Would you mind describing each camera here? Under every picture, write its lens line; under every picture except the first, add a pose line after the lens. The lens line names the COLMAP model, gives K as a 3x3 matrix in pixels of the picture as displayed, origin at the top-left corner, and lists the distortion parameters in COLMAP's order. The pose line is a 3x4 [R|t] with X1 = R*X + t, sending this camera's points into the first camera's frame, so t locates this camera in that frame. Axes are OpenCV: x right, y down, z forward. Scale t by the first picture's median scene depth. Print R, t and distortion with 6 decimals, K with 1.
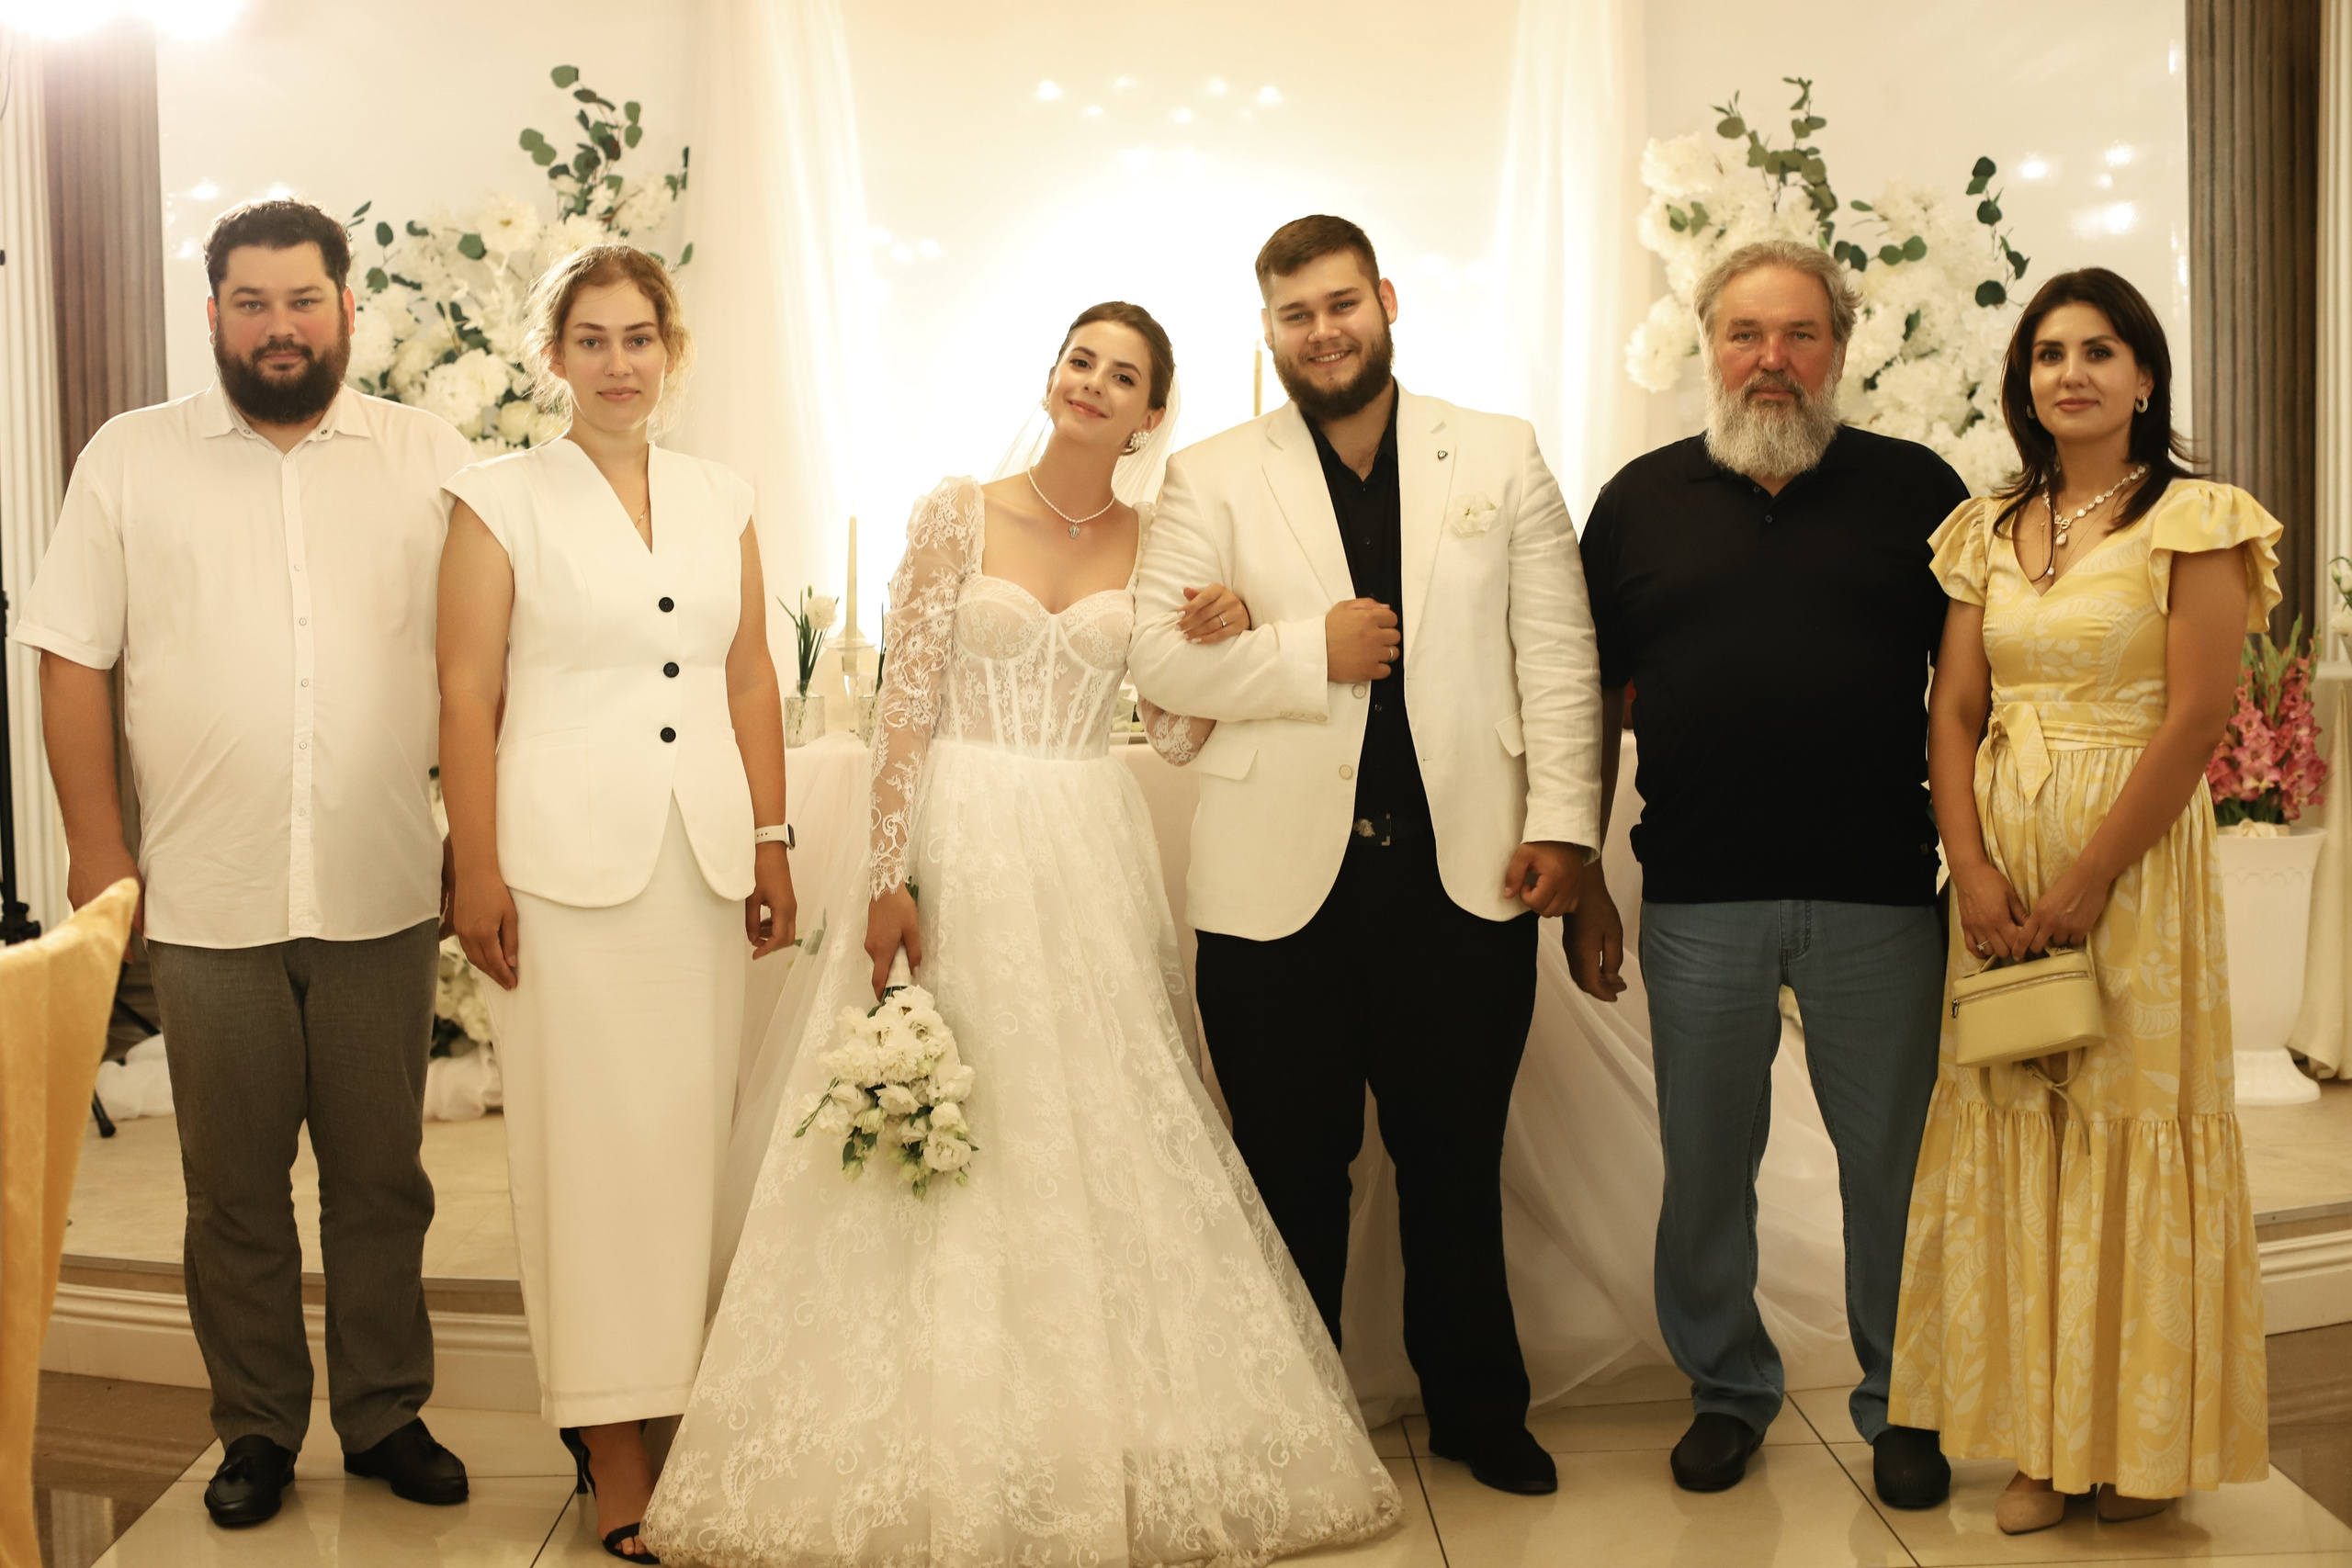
lens RADIAL K [[3419.3, 0, 1171.2], [0, 3419.3, 794.5], [0, 0, 1]] dist [-0.137994, 0.119325]
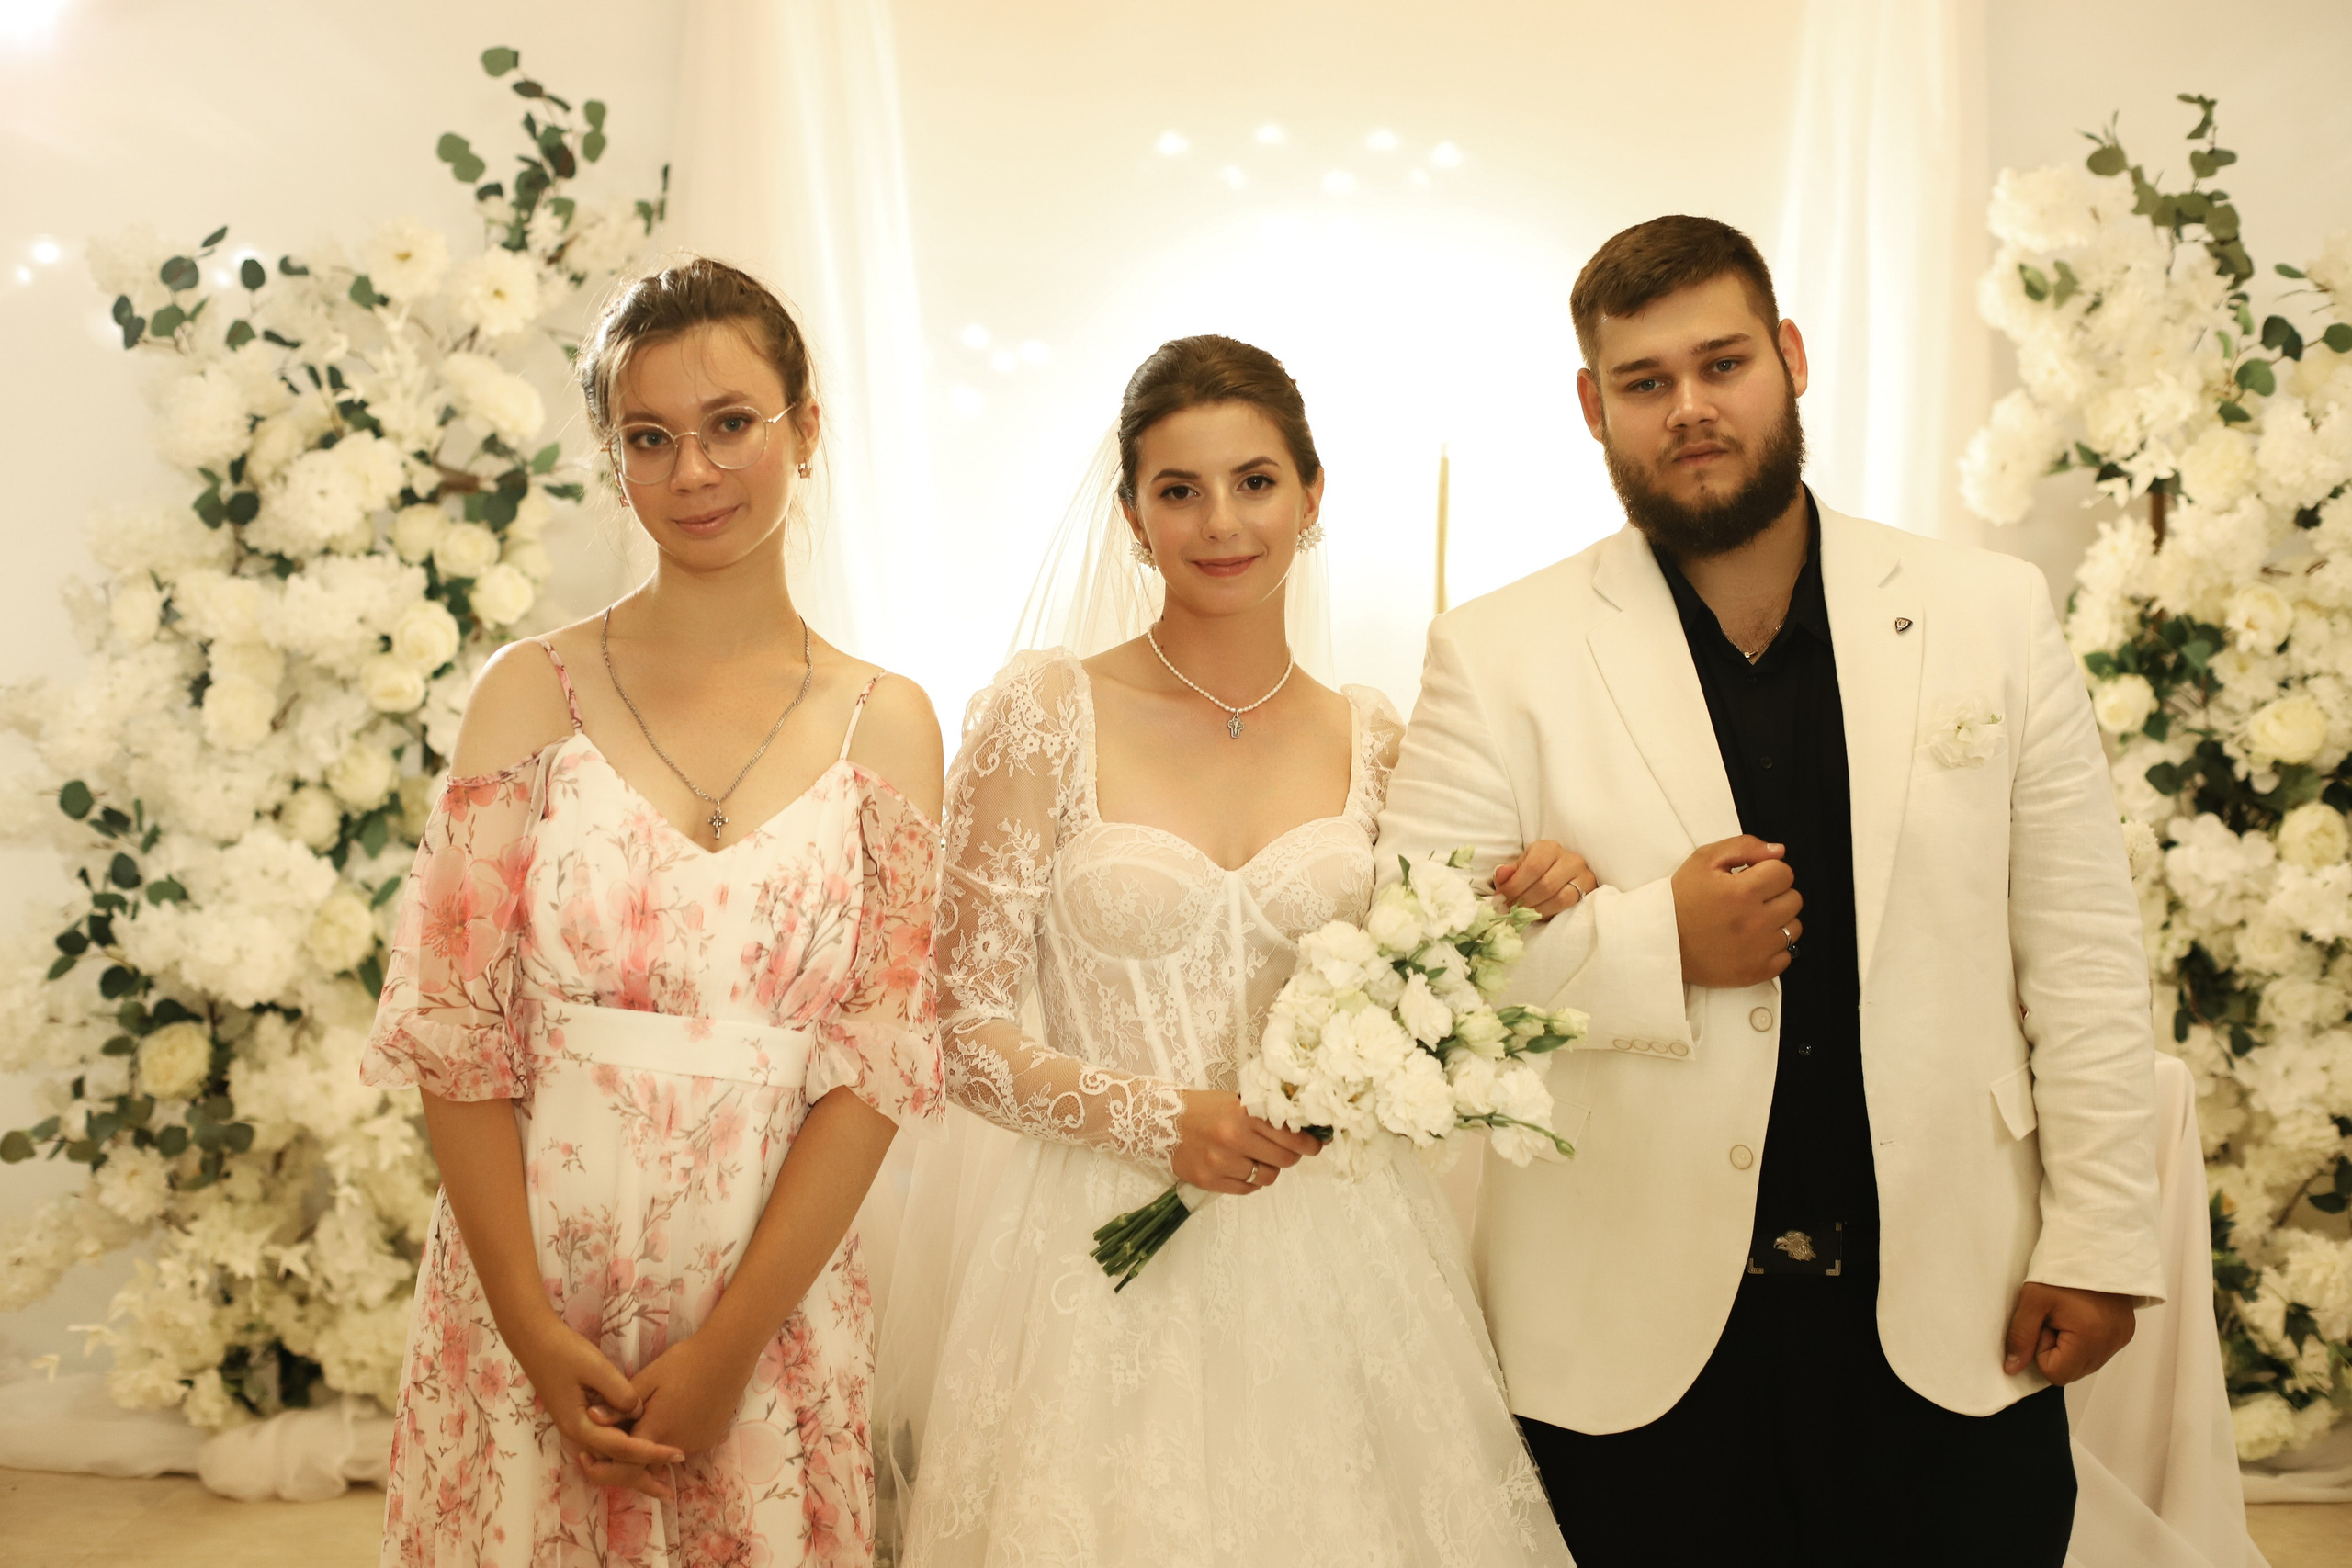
lens RADIAL K [[3429.6, 0, 1167.7], [0, 3429.6, 793.3], [0, 0, 1]] dist [-0.135363, 0.093828]
pose [[0.999032, 0.022368, -0.037872, -0.004361], [-0.023883, 0.998913, -0.040027, -0.028946], [0.036936, 0.040893, 0.998481, 0.282111]]
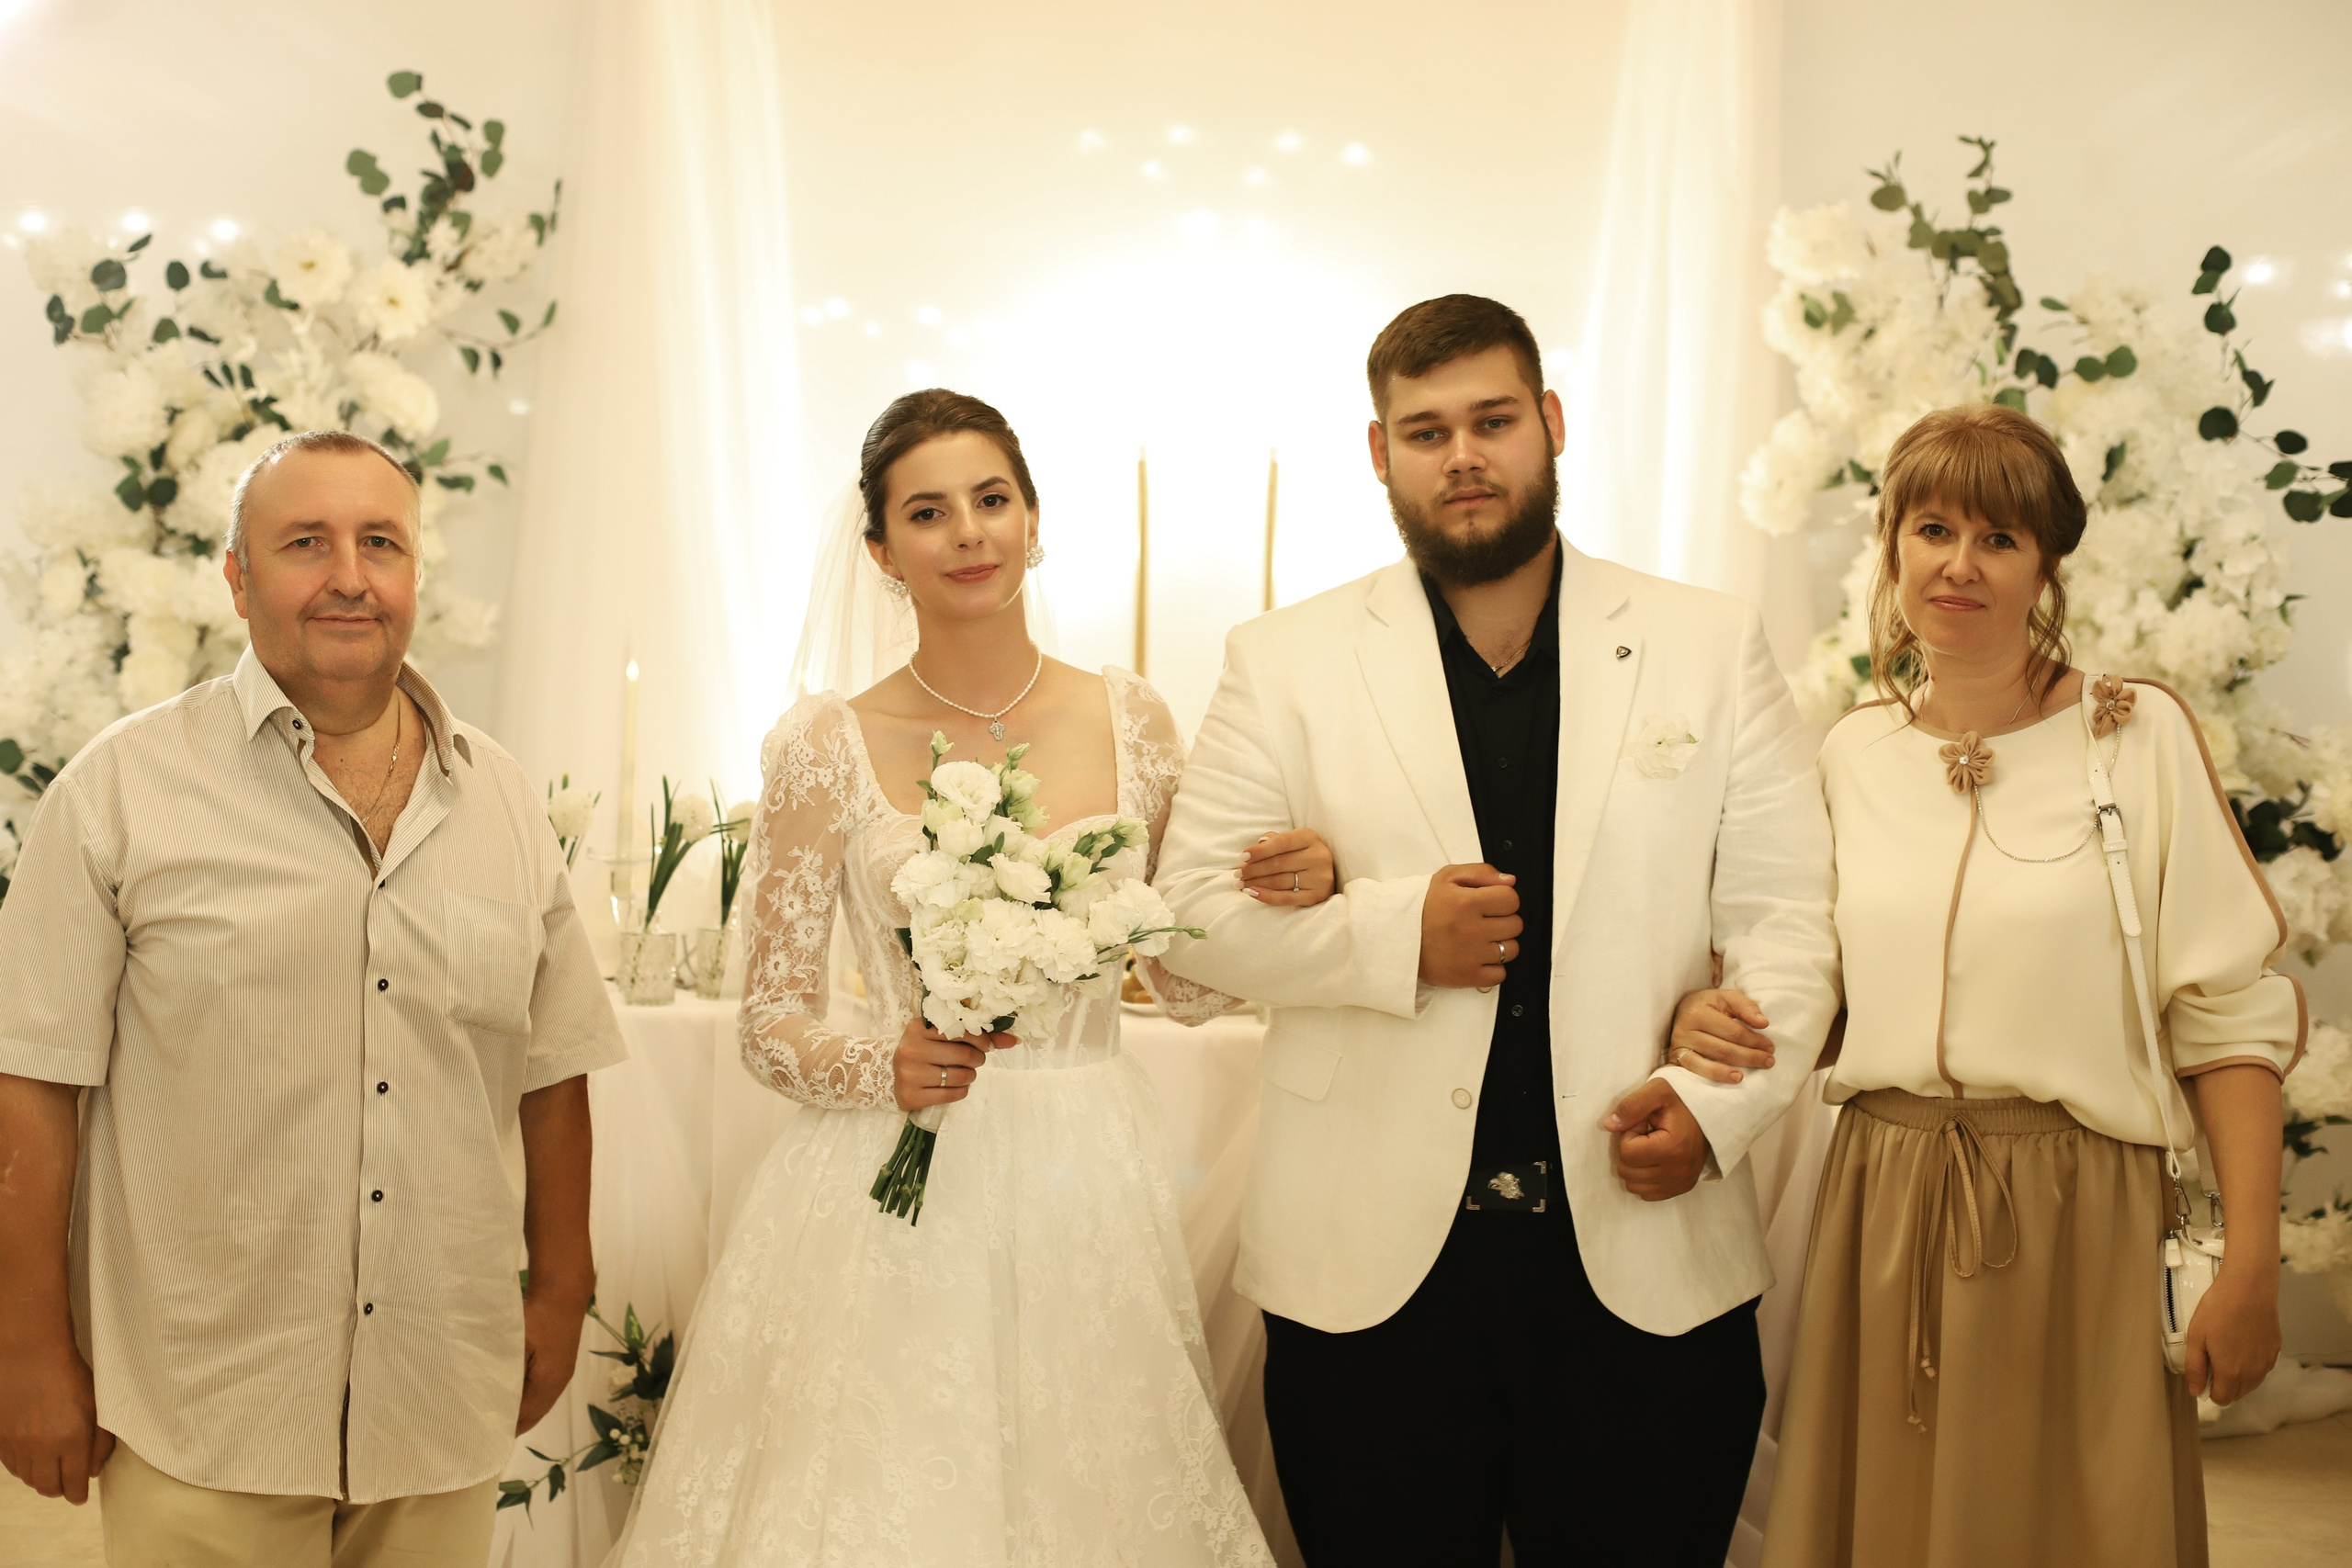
lens RADIAL K [[3429.6, 0, 1167.7], [0, 3429.6, 793.3], [0, 0, 1]] dist [-0.135363, 0.093828]
pose [[0.997856, 0.041925, -0.050263, 0.045701], [-0.043114, 0.998810, -0.022807, -0.036011], [0.049247, 0.024925, 0.998476, 0.220976]]
